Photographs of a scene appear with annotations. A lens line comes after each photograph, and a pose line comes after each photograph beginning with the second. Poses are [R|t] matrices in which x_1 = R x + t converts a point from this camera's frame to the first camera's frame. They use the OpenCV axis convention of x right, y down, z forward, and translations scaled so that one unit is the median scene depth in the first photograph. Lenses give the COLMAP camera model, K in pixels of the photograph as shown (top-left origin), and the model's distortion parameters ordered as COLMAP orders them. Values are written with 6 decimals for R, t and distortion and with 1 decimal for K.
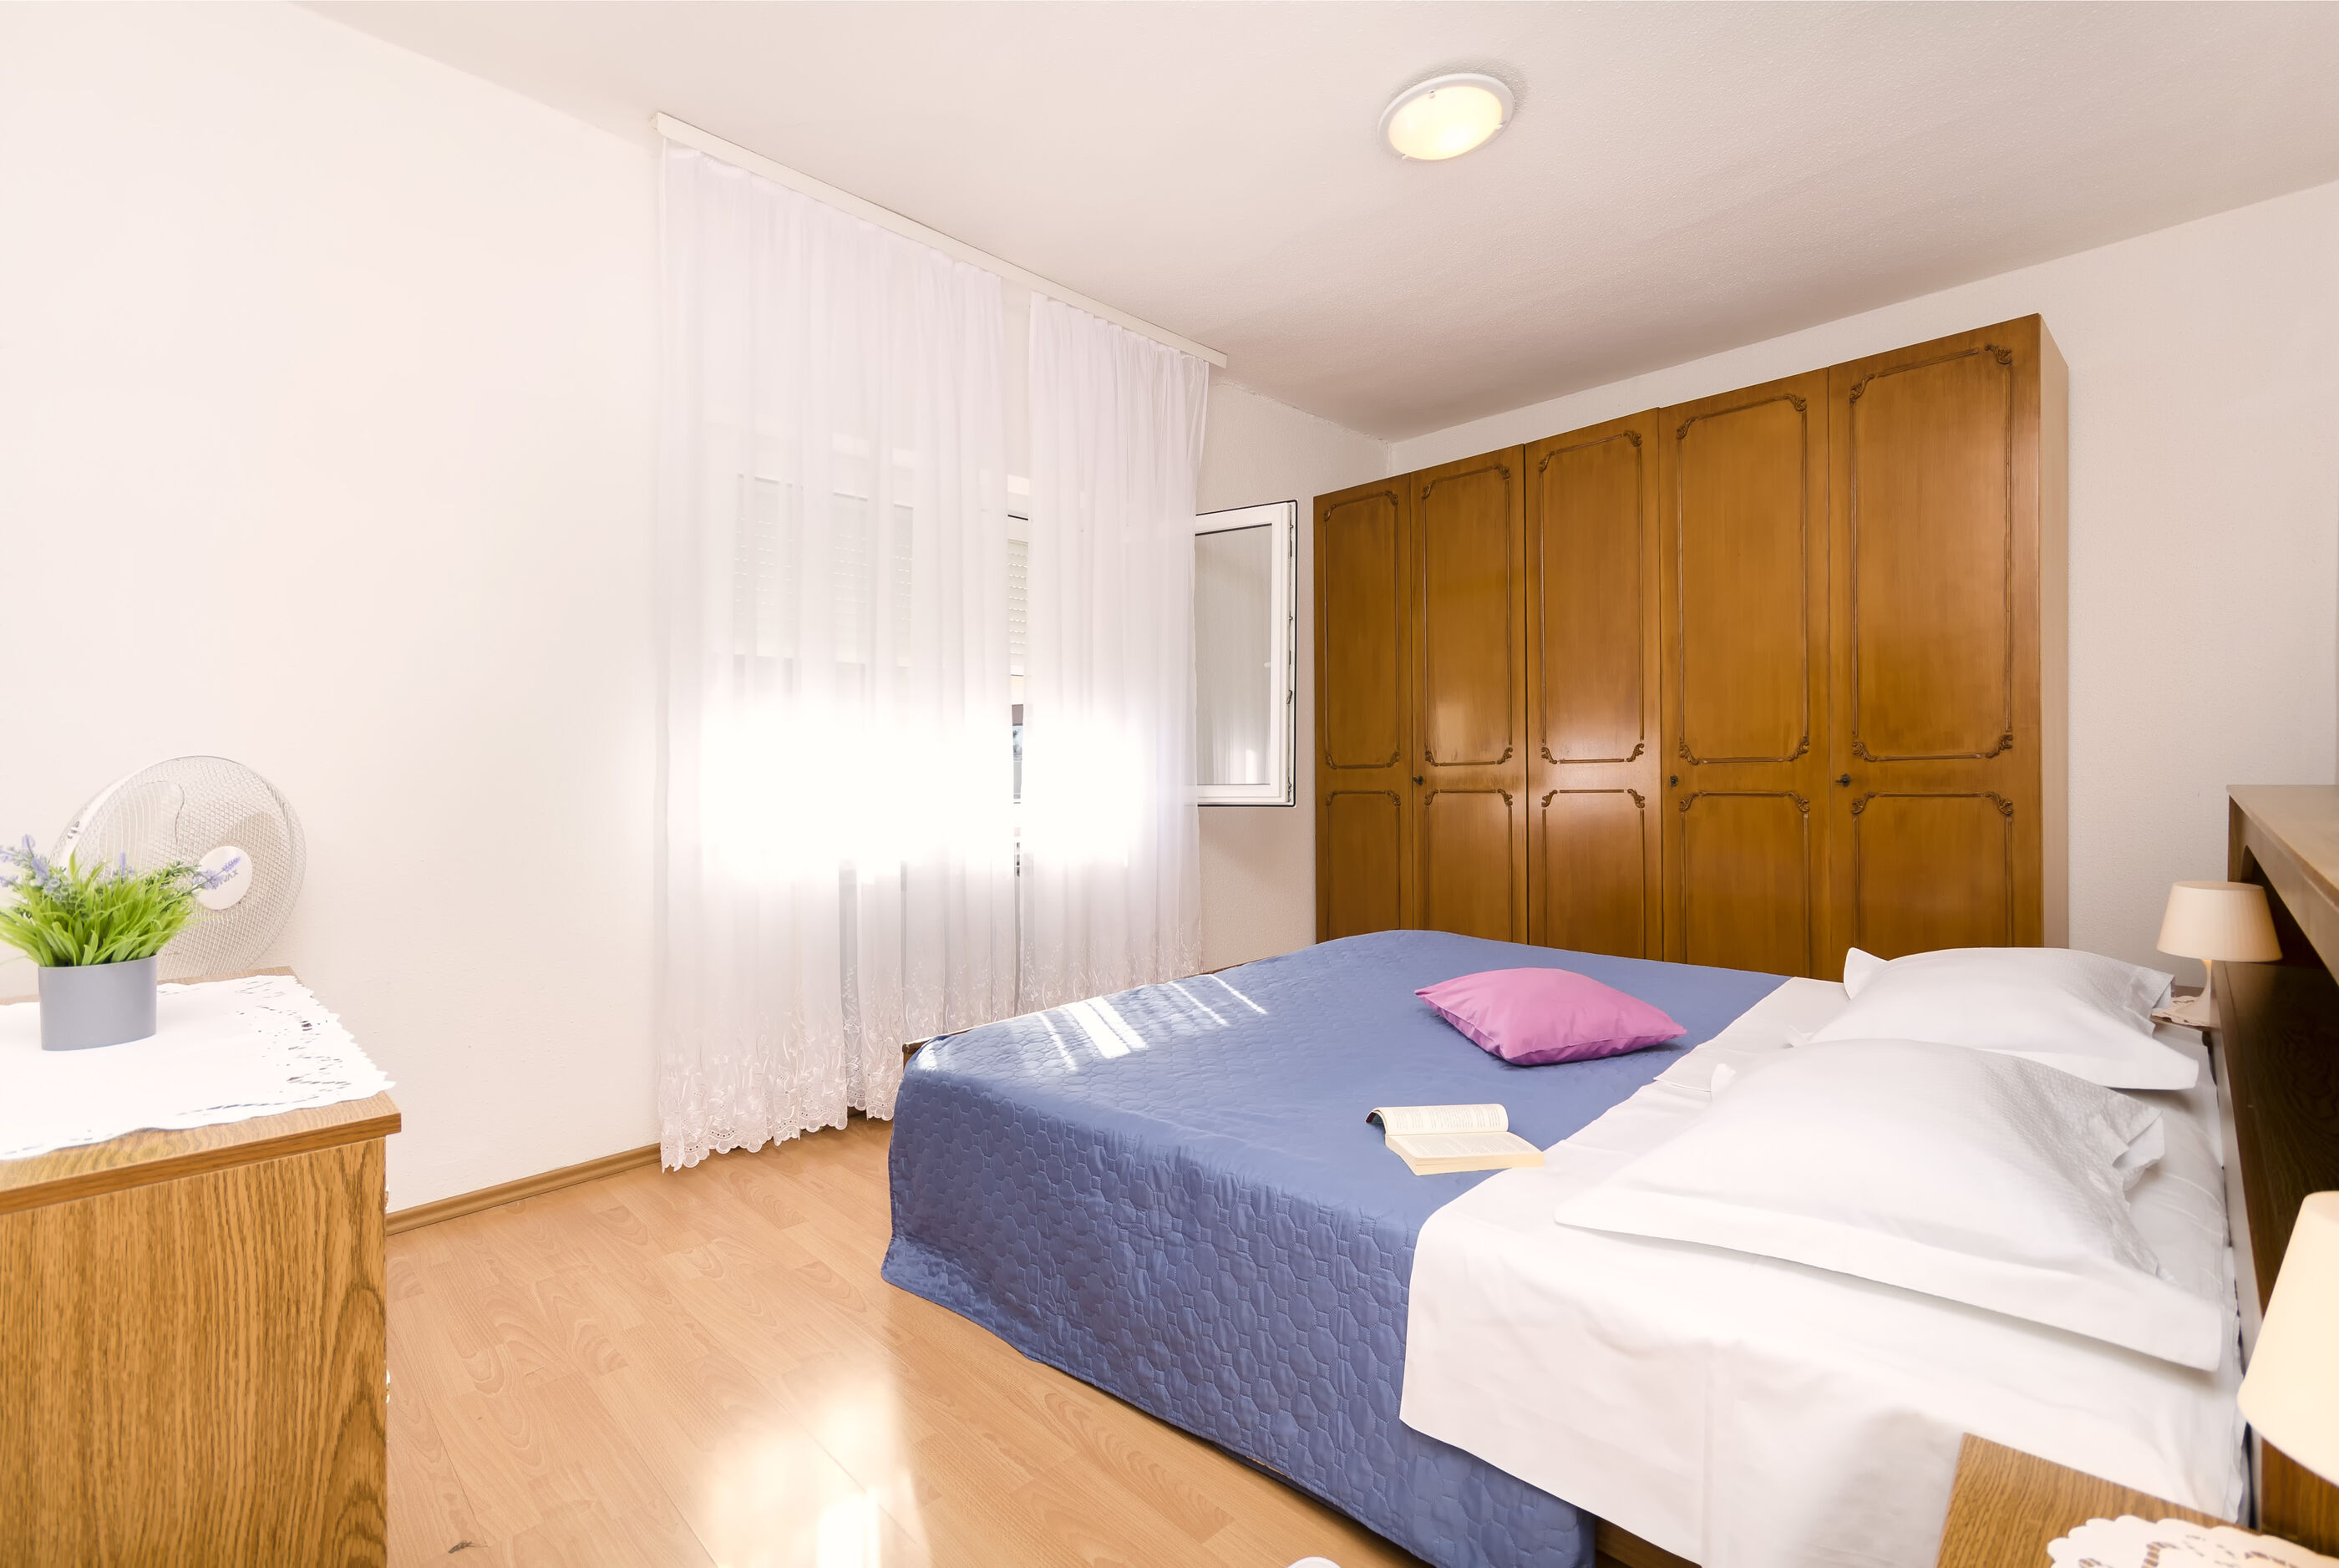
lens RADIAL K [[1015.3, 0, 1177.3], [0, 1015.3, 766.8], [0, 0, 1]] dist [-0.001031, -0.000036]
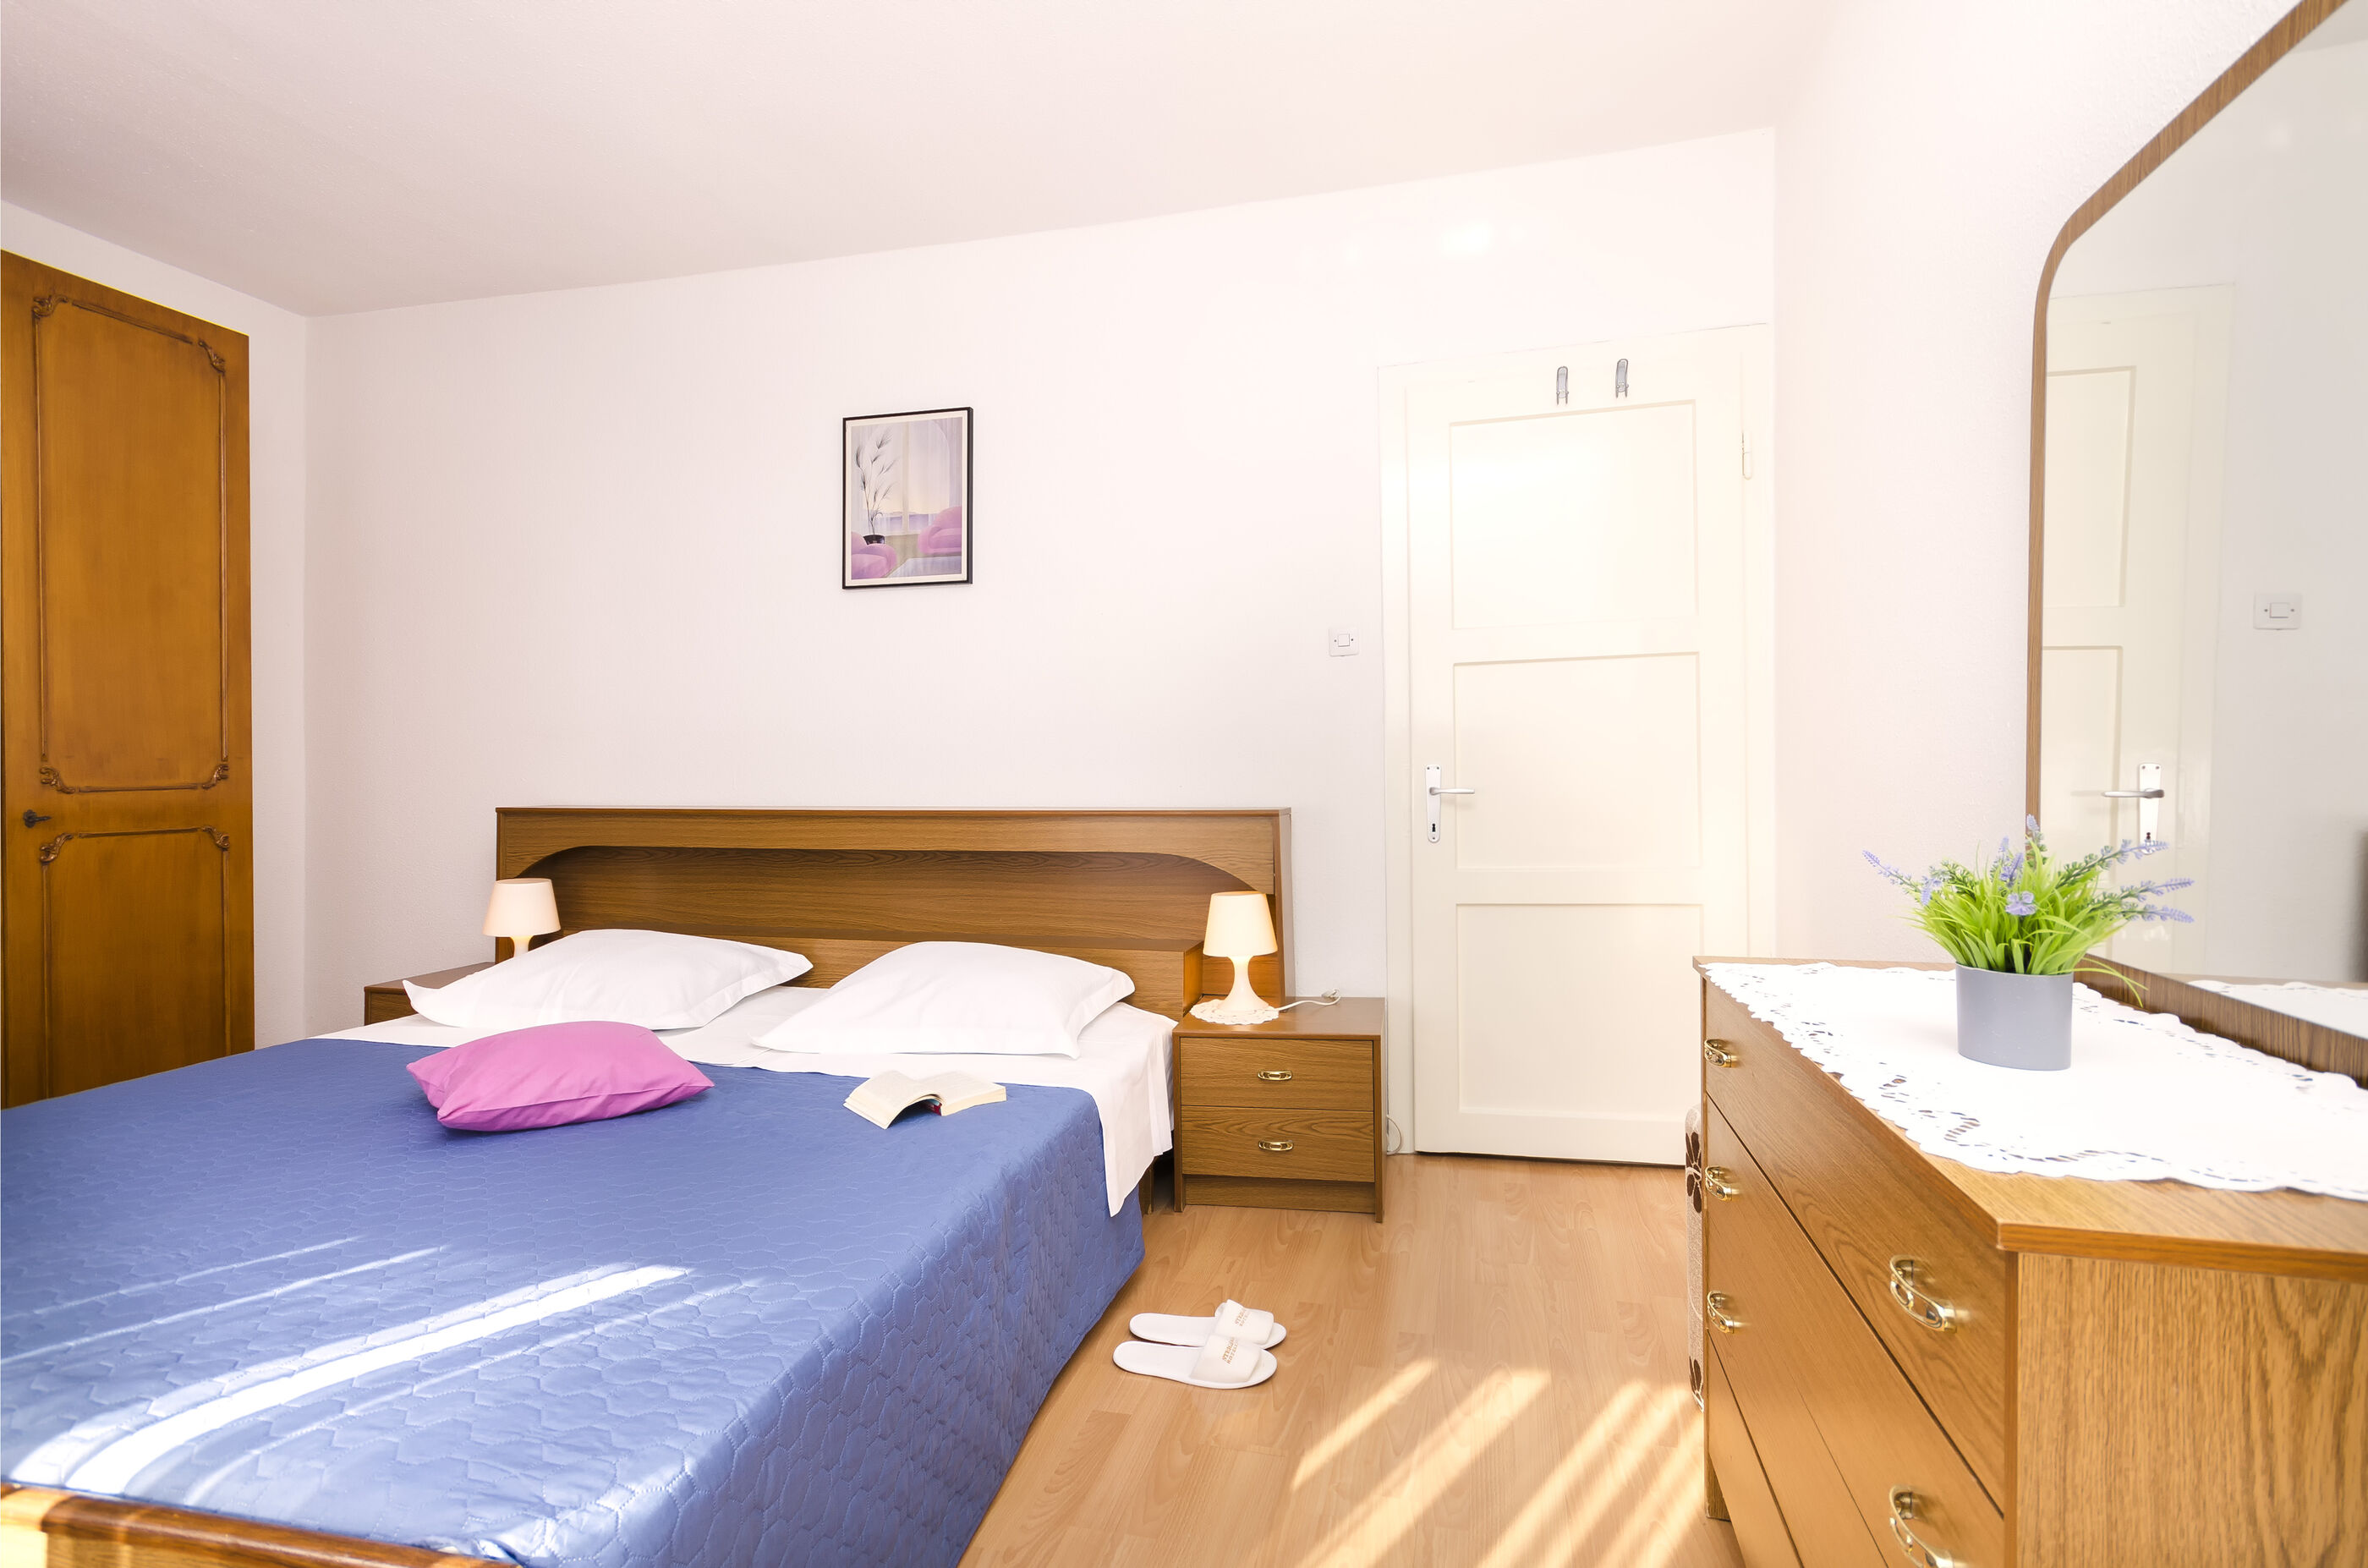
lens RADIAL K [[977.2, 0, 1300.5], [0, 977.2, 781.2], [0, 0, 1]] dist [-0.005273, -0.000133]
pose [[-0.536951, 0.013274, 0.843509, -0.464687], [0.016169, 0.999854, -0.005442, 0.005028], [-0.843458, 0.010717, -0.537088, 0.623319]]
